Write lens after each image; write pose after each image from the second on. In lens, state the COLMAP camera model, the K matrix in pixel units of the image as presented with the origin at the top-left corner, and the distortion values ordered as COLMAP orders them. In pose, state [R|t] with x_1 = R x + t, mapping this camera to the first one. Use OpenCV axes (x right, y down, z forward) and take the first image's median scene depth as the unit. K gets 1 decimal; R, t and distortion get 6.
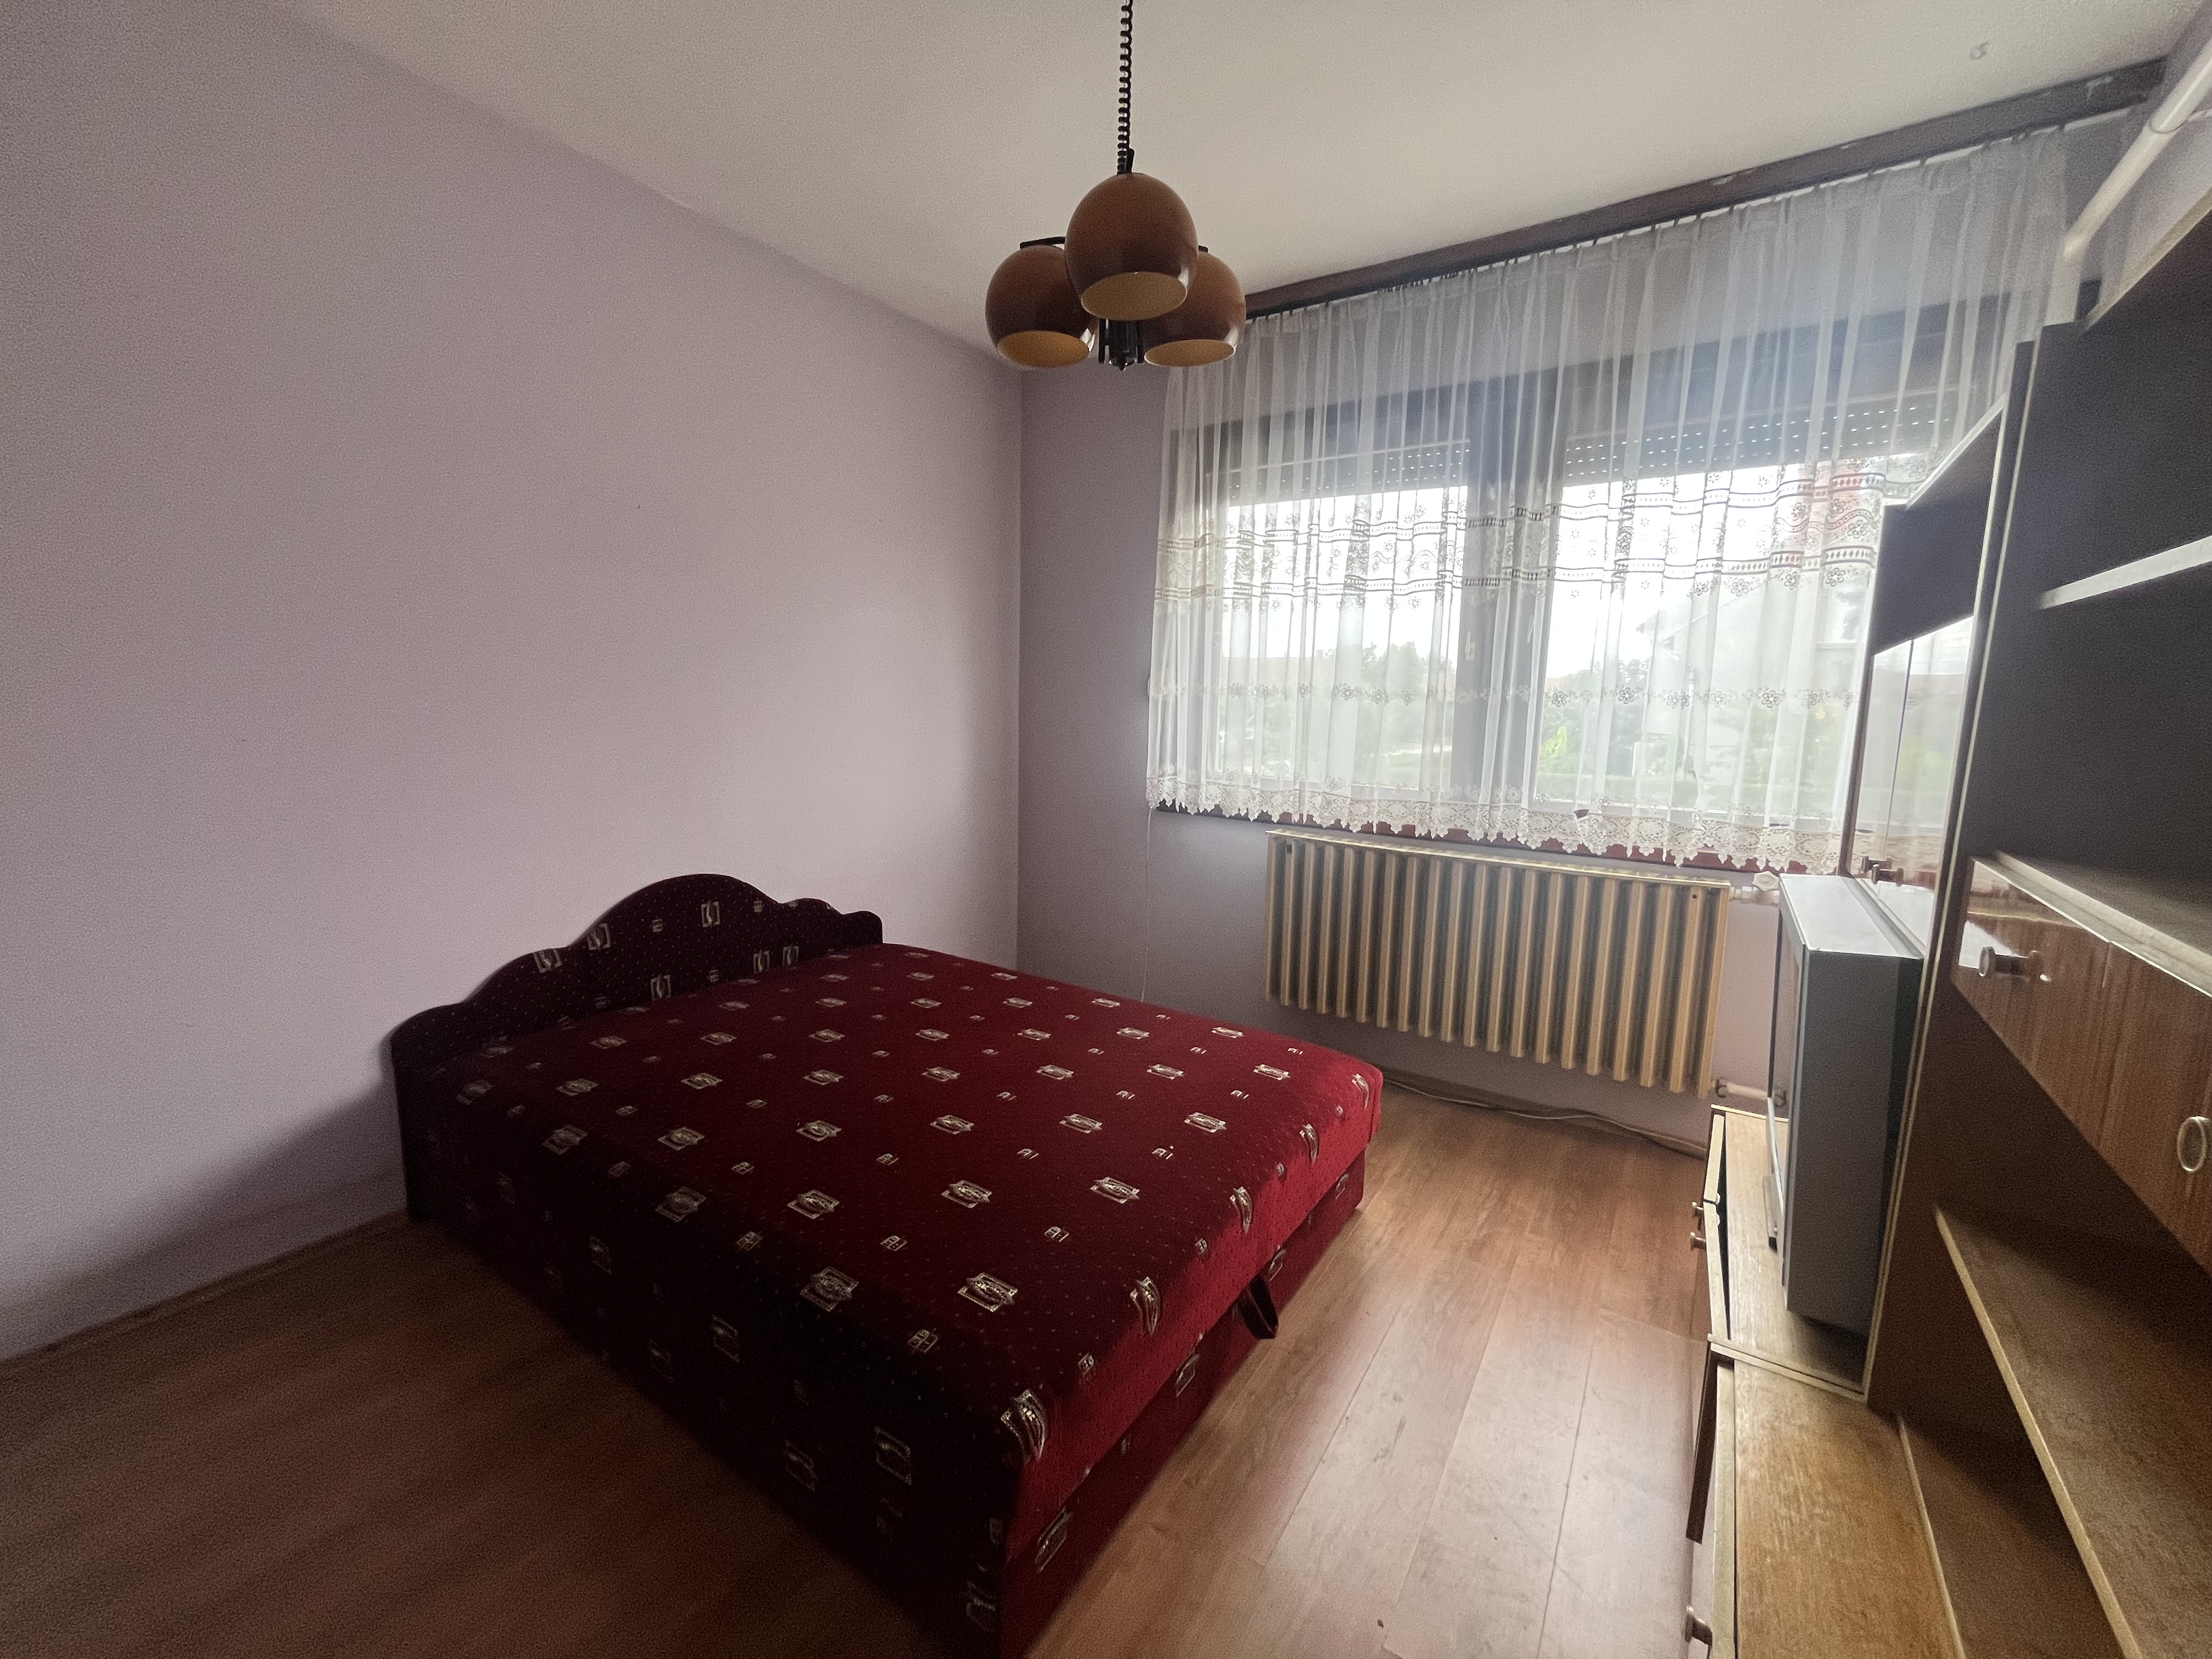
lens RADIAL K [[888.4, 0, 1102.2], [0, 888.4, 817.2], [0, 0, 1]] dist [-0.000299, 0.000015]
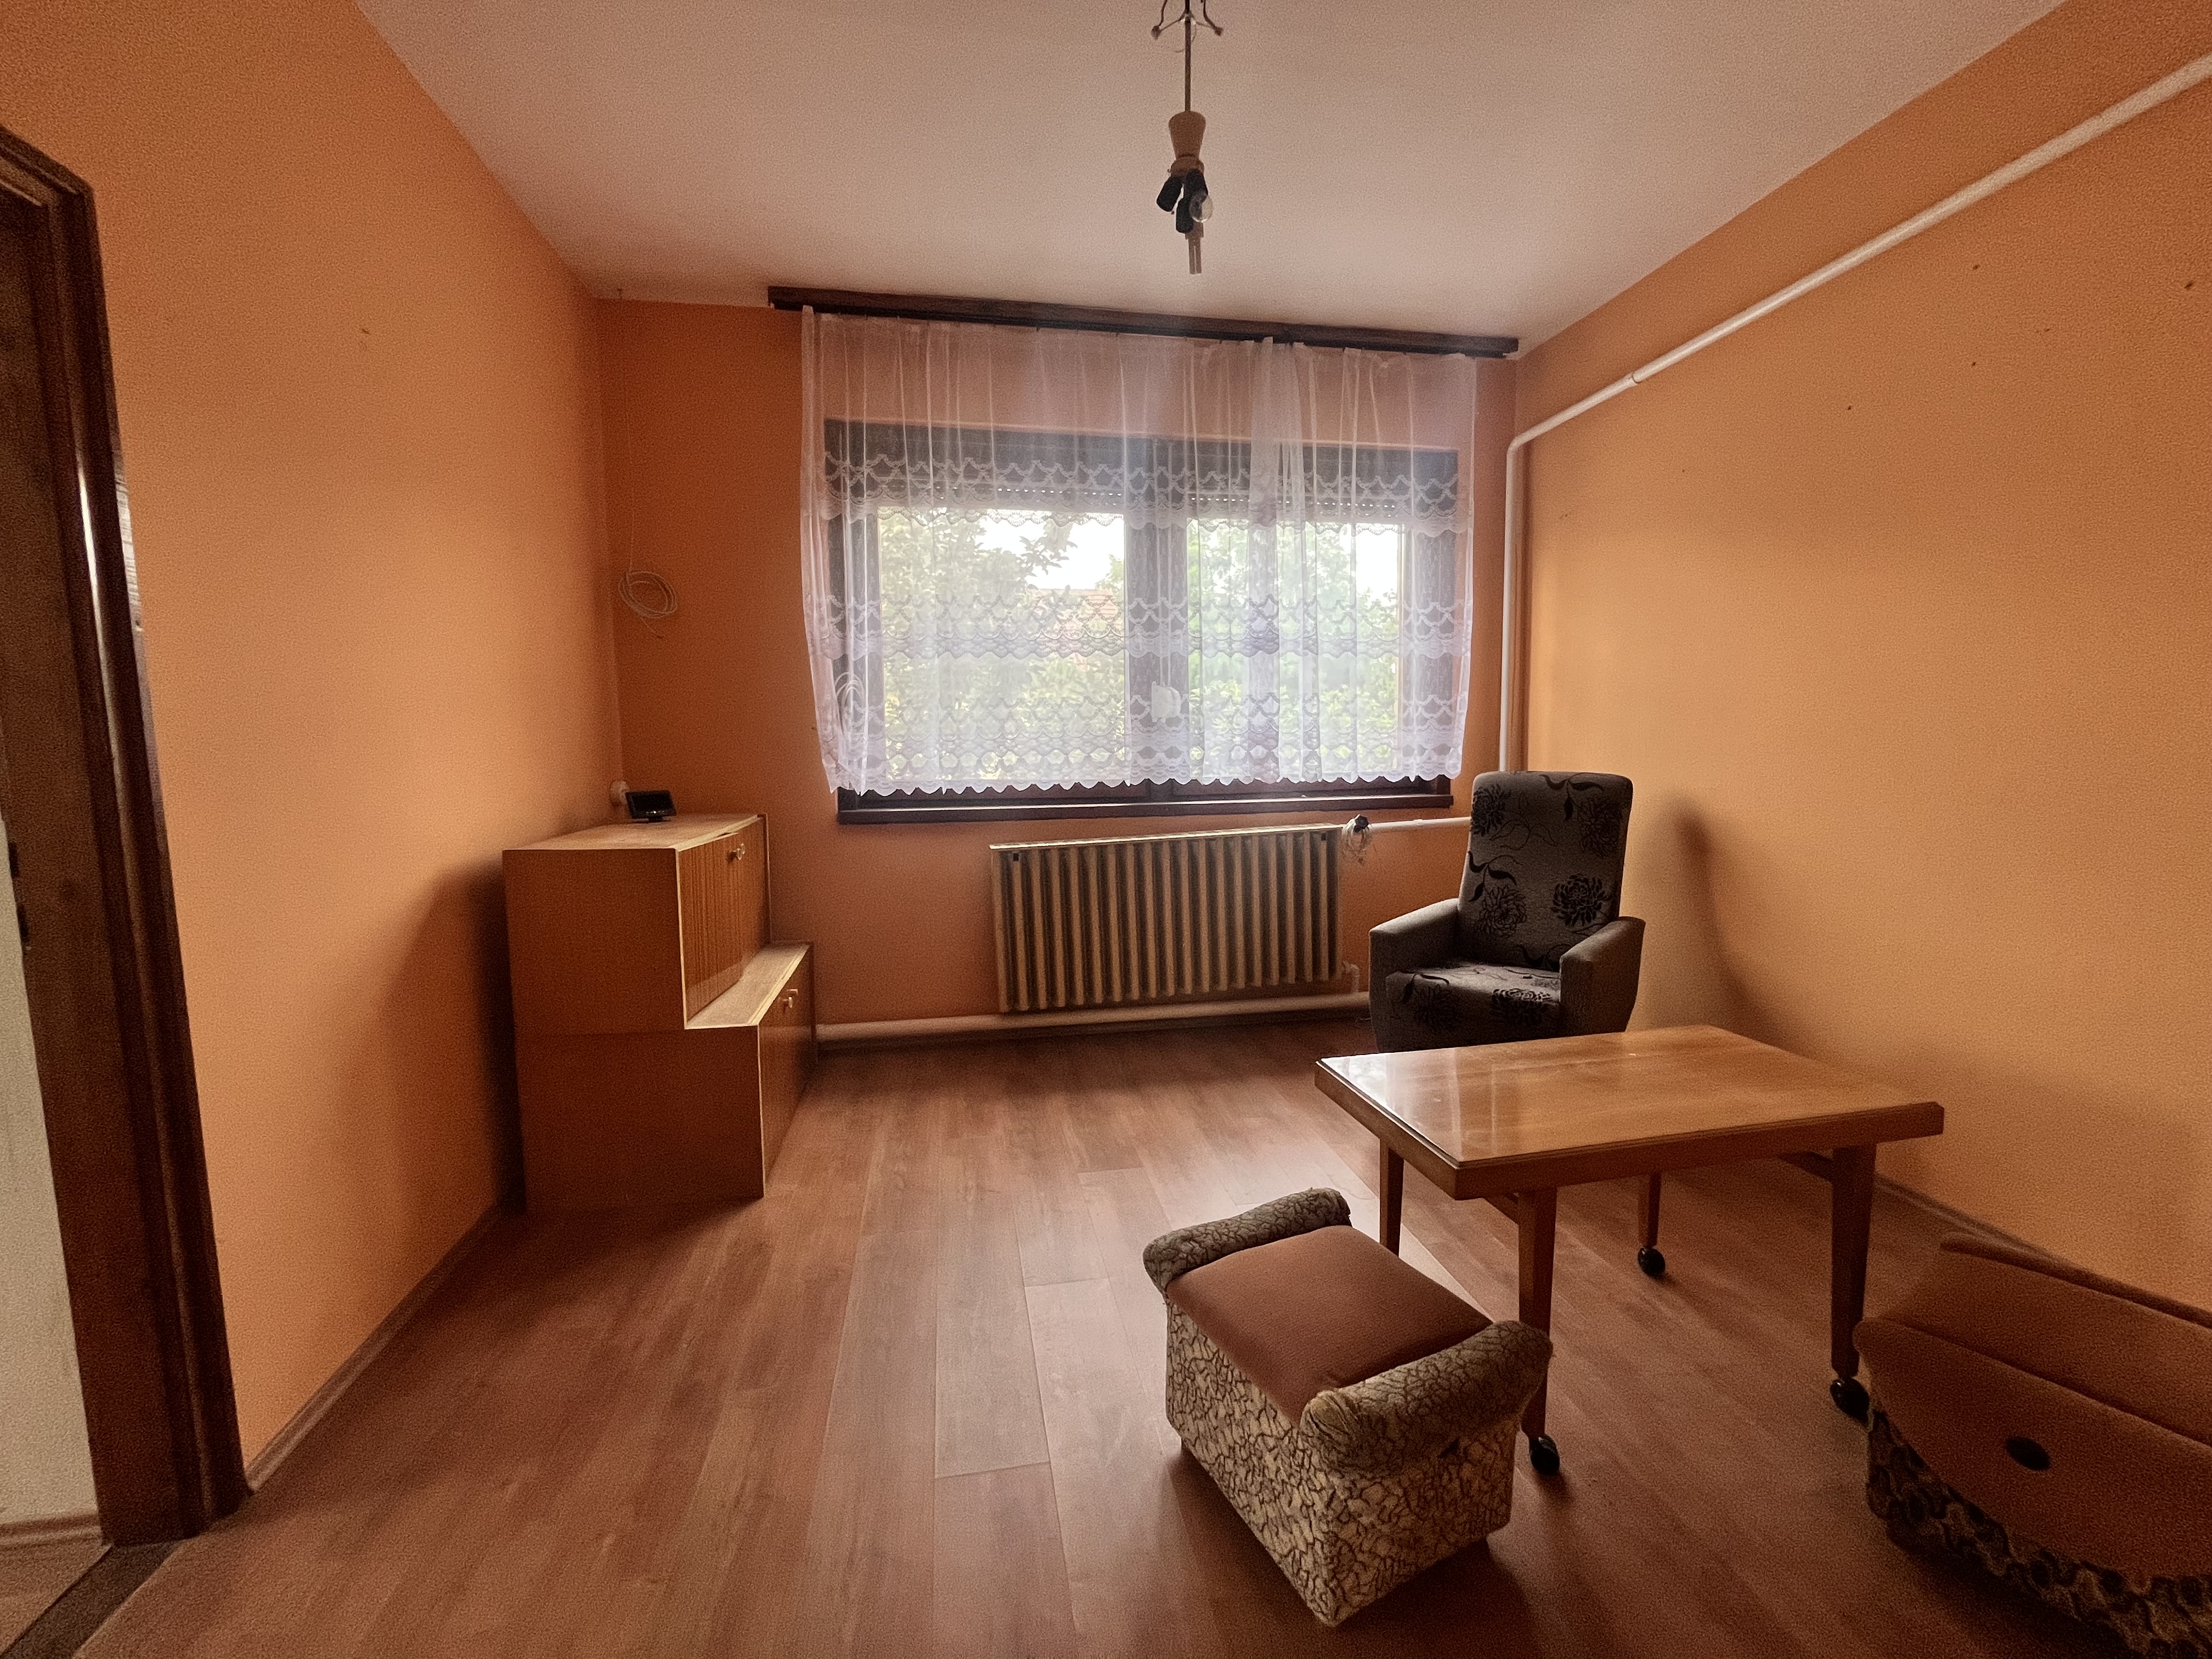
lens RADIAL K [[888.4, 0, 1102.2], [0, 888.4, 817.2], [0, 0, 1]] dist [-0.000299, 0.000015]
pose [[0.704680, -0.086896, 0.704184, -0.452540], [0.120465, 0.992716, 0.001951, 0.009458], [-0.699224, 0.083455, 0.710015, 0.219259]]
